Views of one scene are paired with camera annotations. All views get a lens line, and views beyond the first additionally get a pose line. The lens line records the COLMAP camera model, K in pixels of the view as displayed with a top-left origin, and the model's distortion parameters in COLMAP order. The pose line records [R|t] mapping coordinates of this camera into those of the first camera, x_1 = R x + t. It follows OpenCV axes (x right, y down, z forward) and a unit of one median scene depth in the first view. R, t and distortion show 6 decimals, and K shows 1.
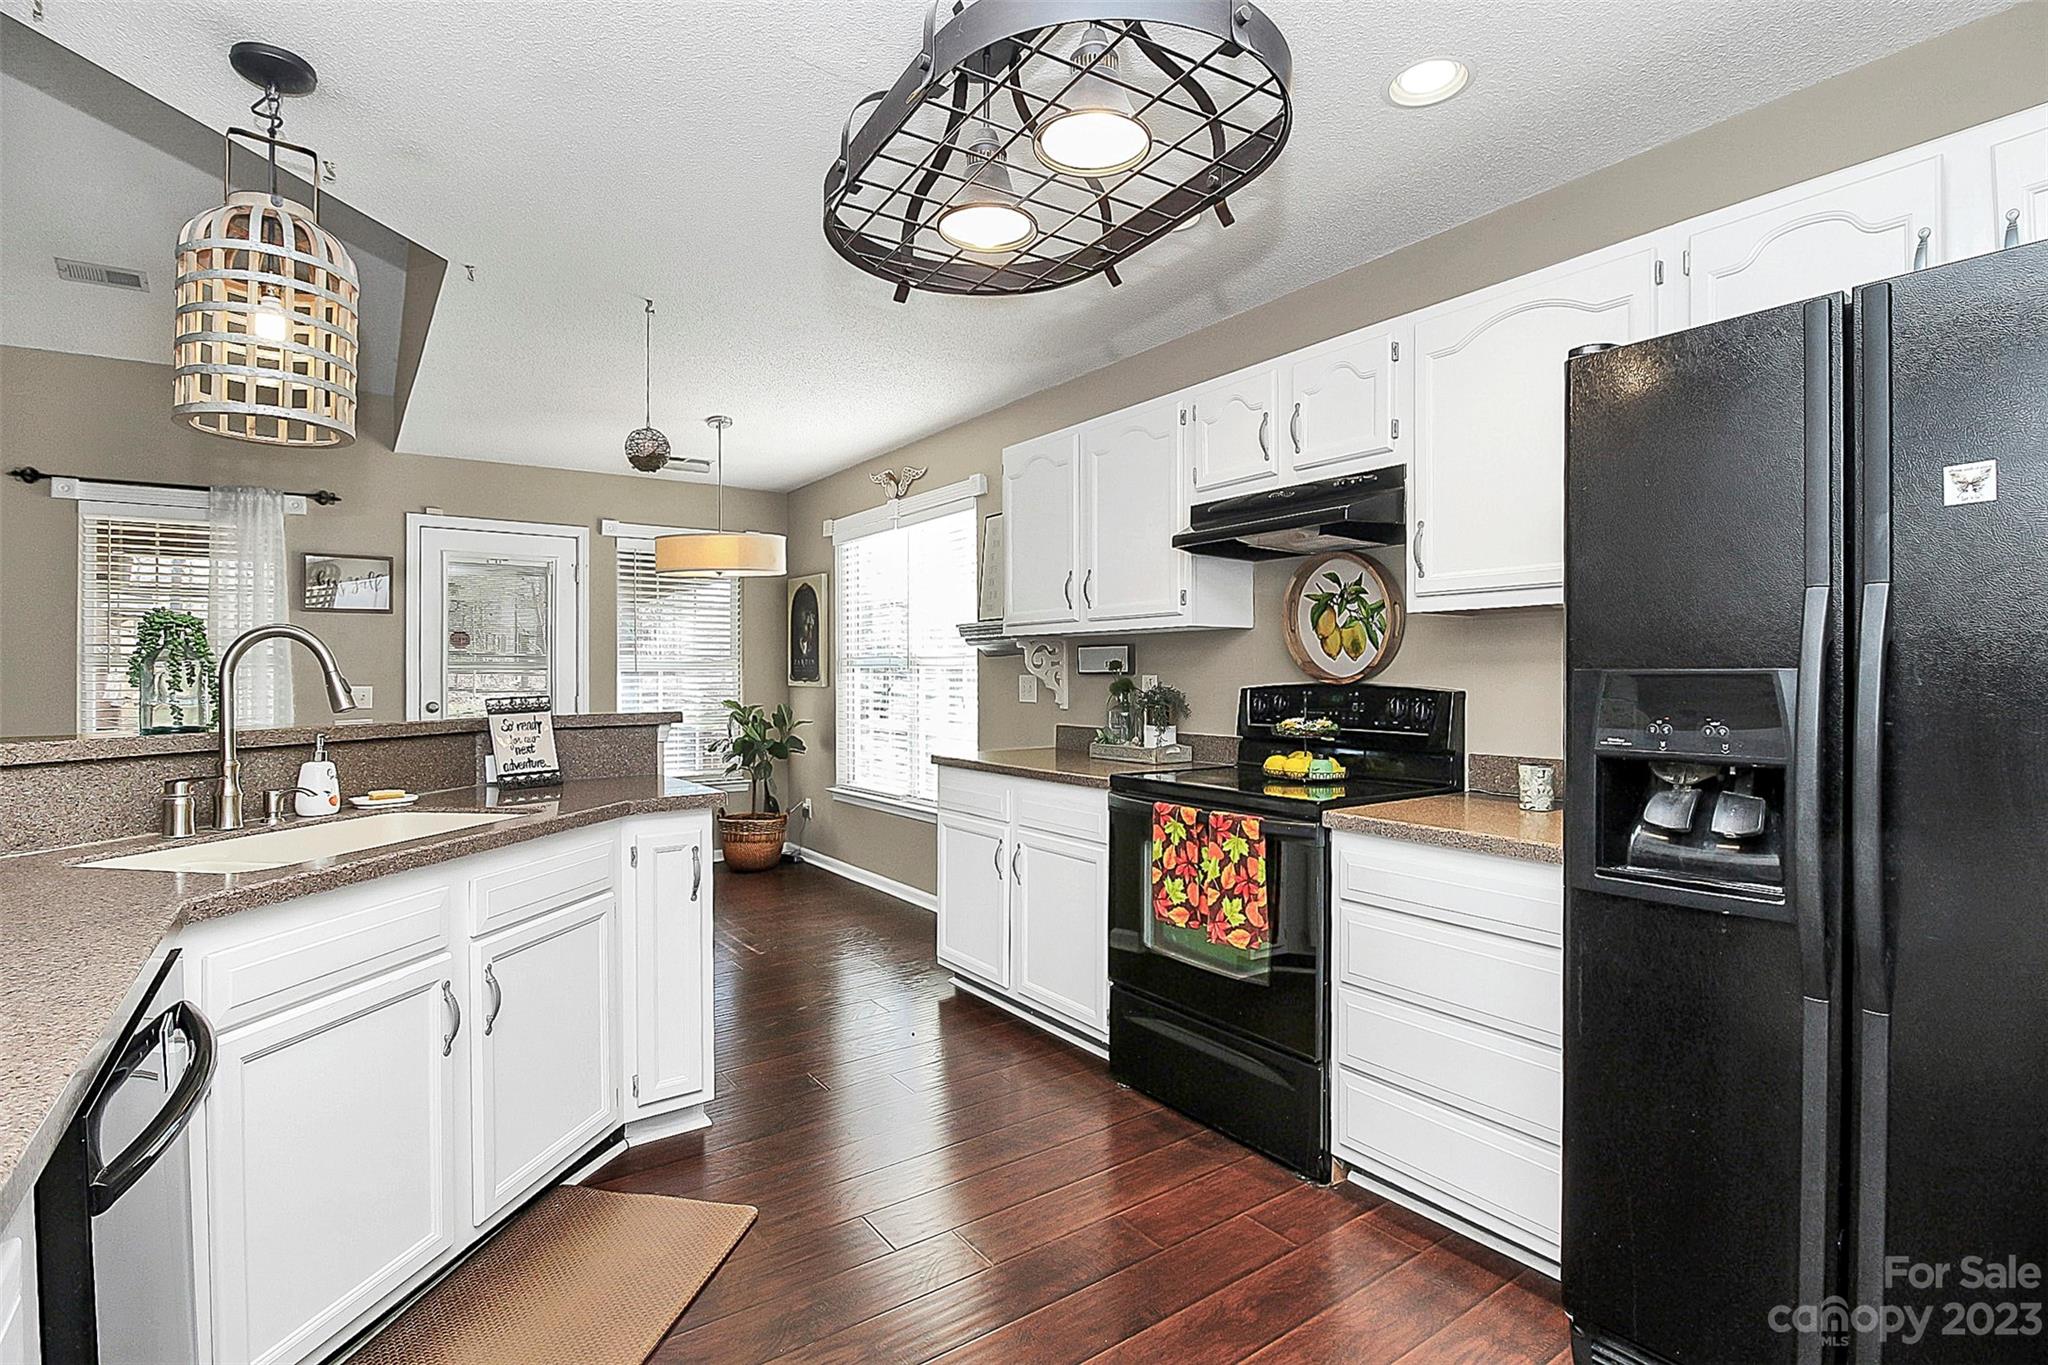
lens RADIAL K [[961.7, 0, 1019.4], [0, 961.7, 667.1], [0, 0, 1]] dist [-0.009266, -0.001190]
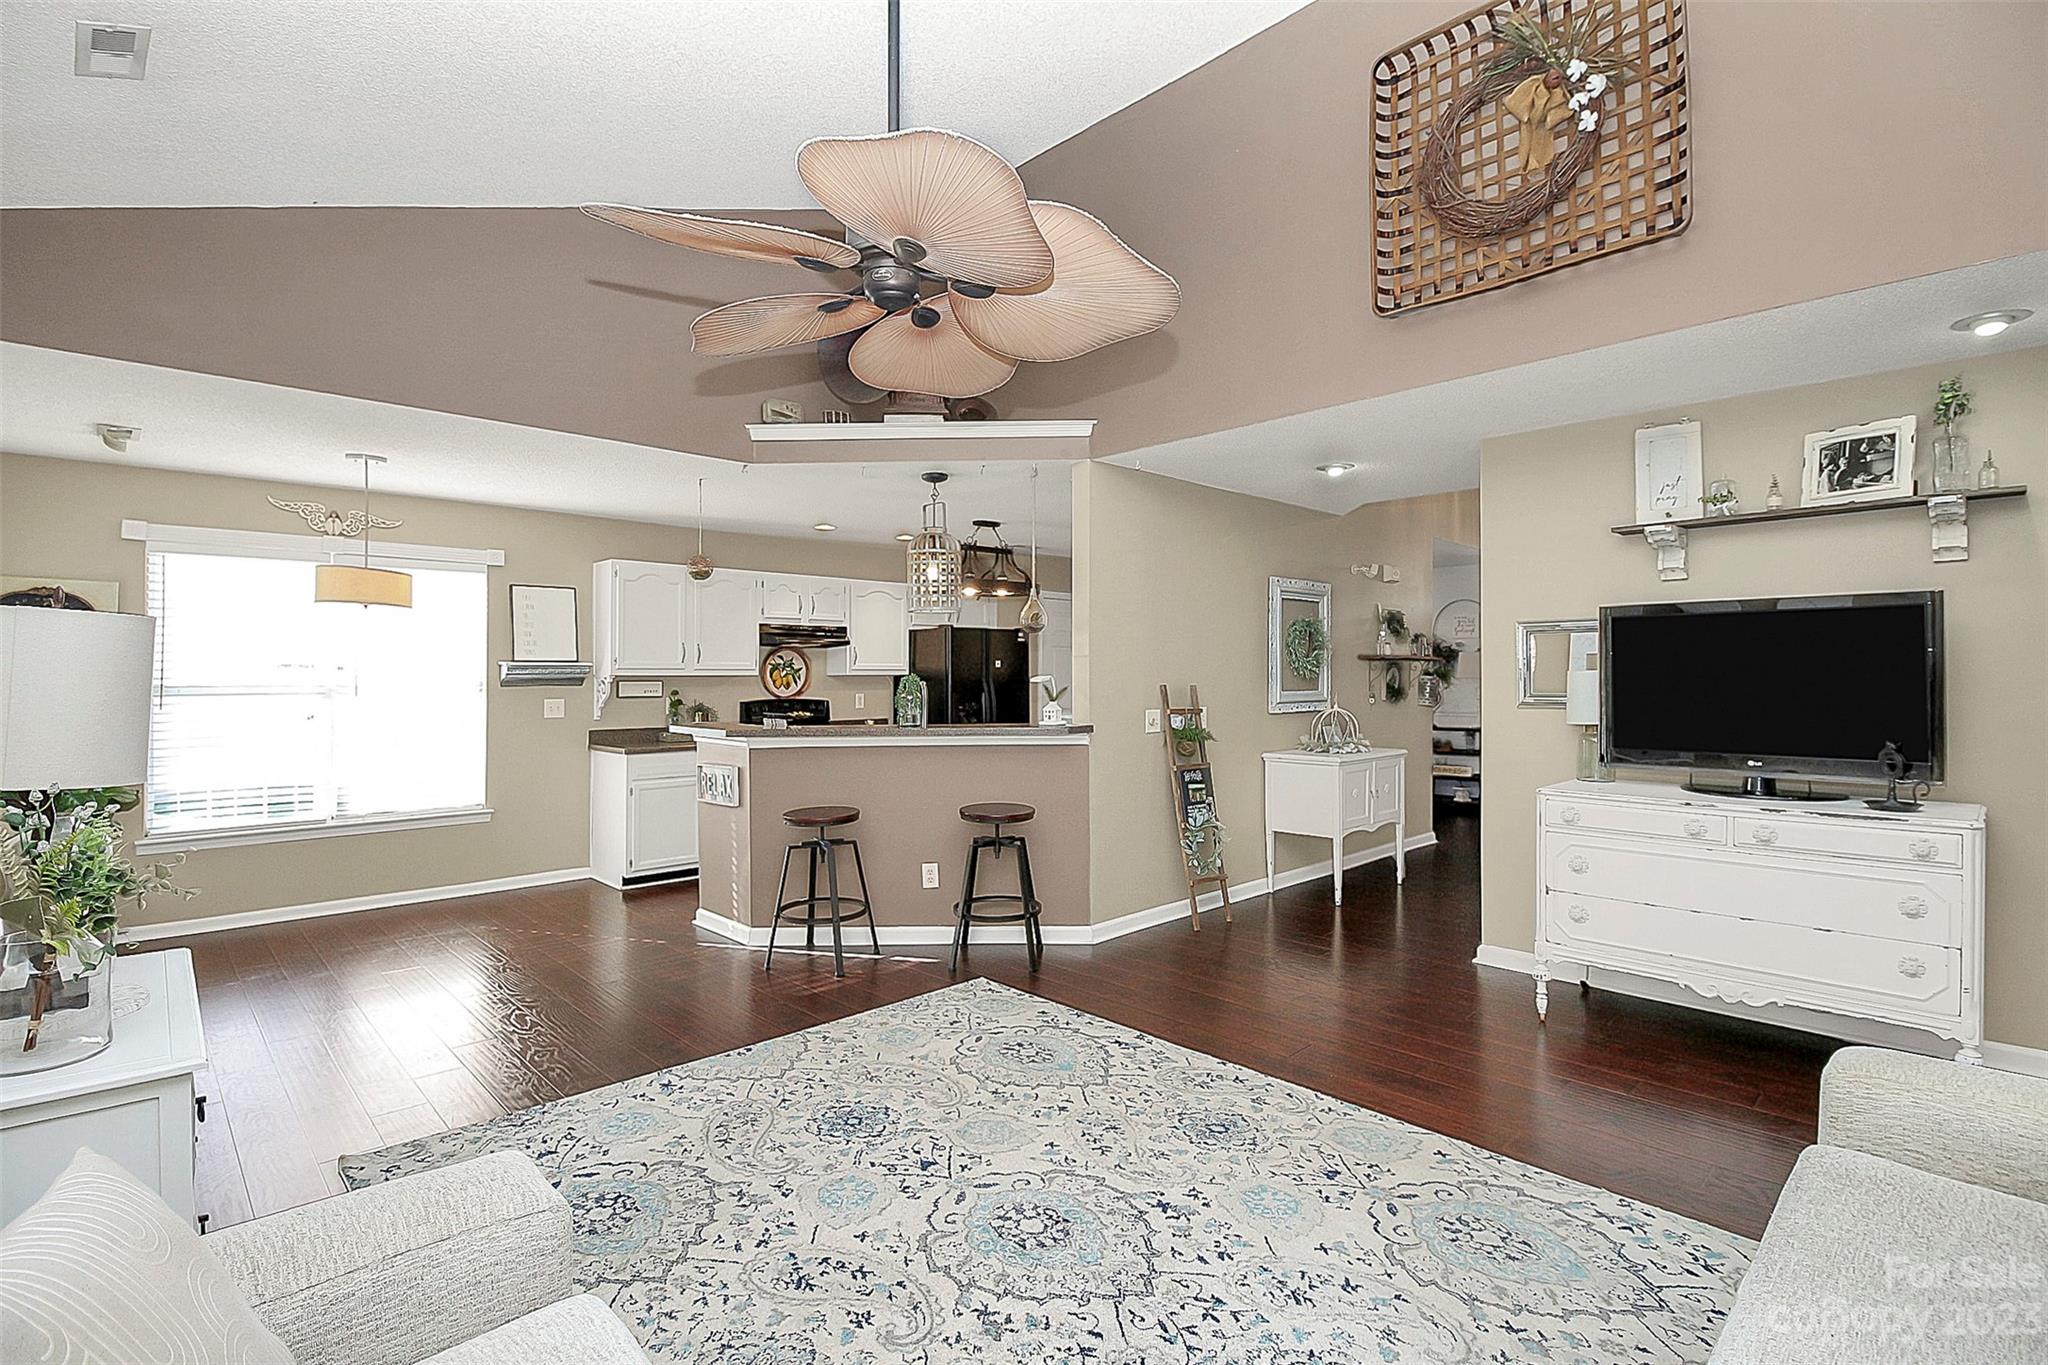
lens RADIAL K [[955.0, 0, 1020.9], [0, 955.0, 671.7], [0, 0, 1]] dist [-0.007529, -0.000765]
pose [[-0.142055, 0.010361, 0.989805, -2.420170], [-0.000298, 0.999945, -0.010509, -0.030770], [-0.989859, -0.001787, -0.142044, 0.783355]]
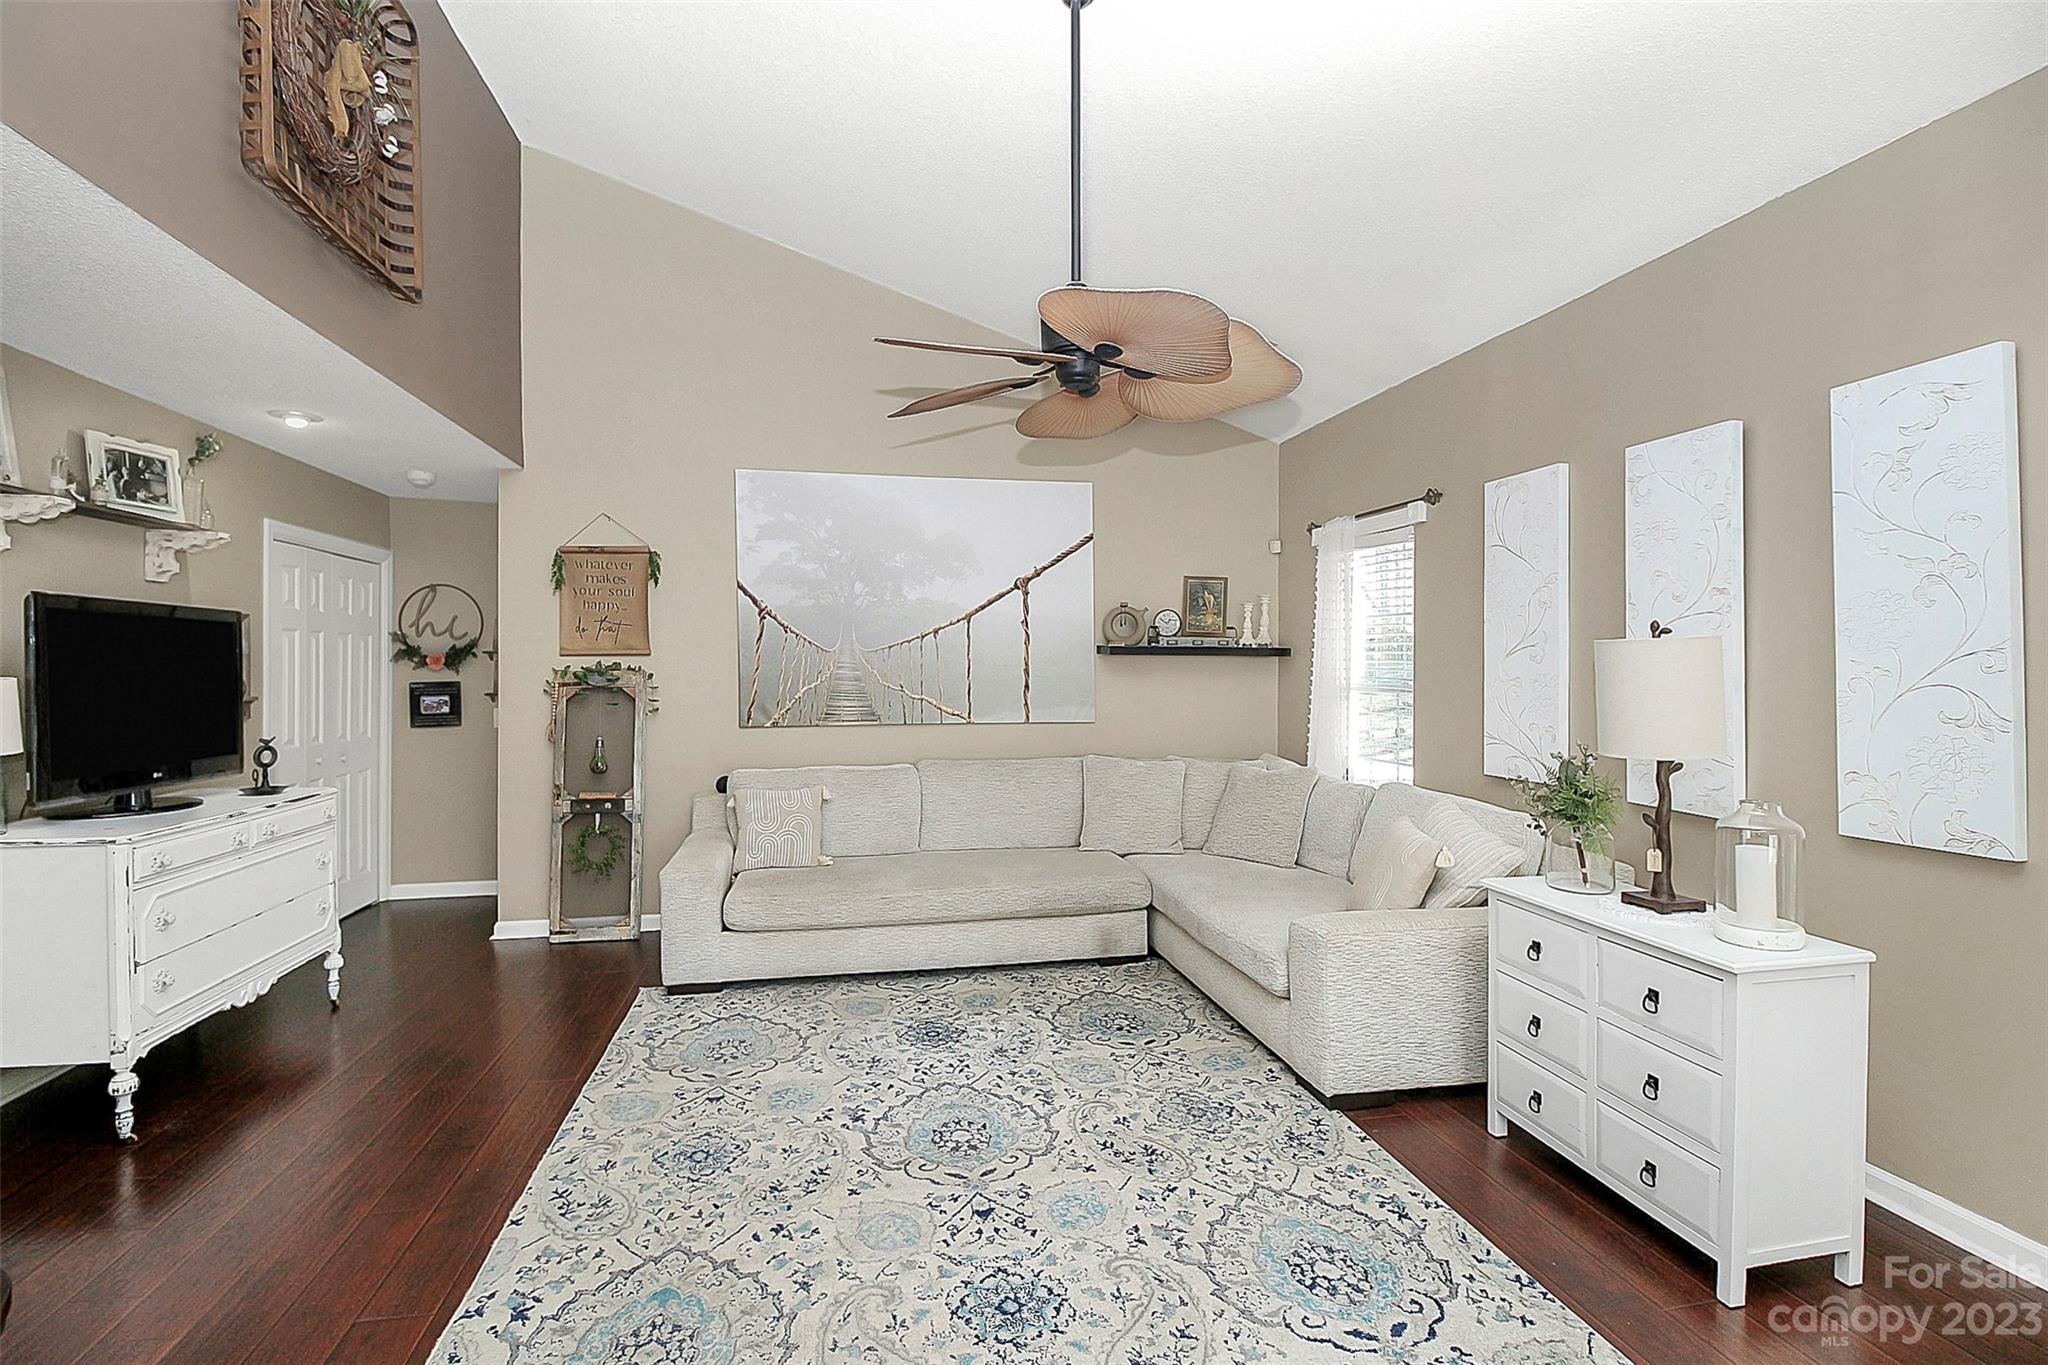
lens RADIAL K [[961.7, 0, 1019.4], [0, 961.7, 667.1], [0, 0, 1]] dist [-0.009266, -0.001190]
pose [[-0.408658, 0.003800, -0.912680, -0.671842], [0.007006, 0.999975, 0.001027, -0.053292], [0.912661, -0.005974, -0.408674, 1.133538]]
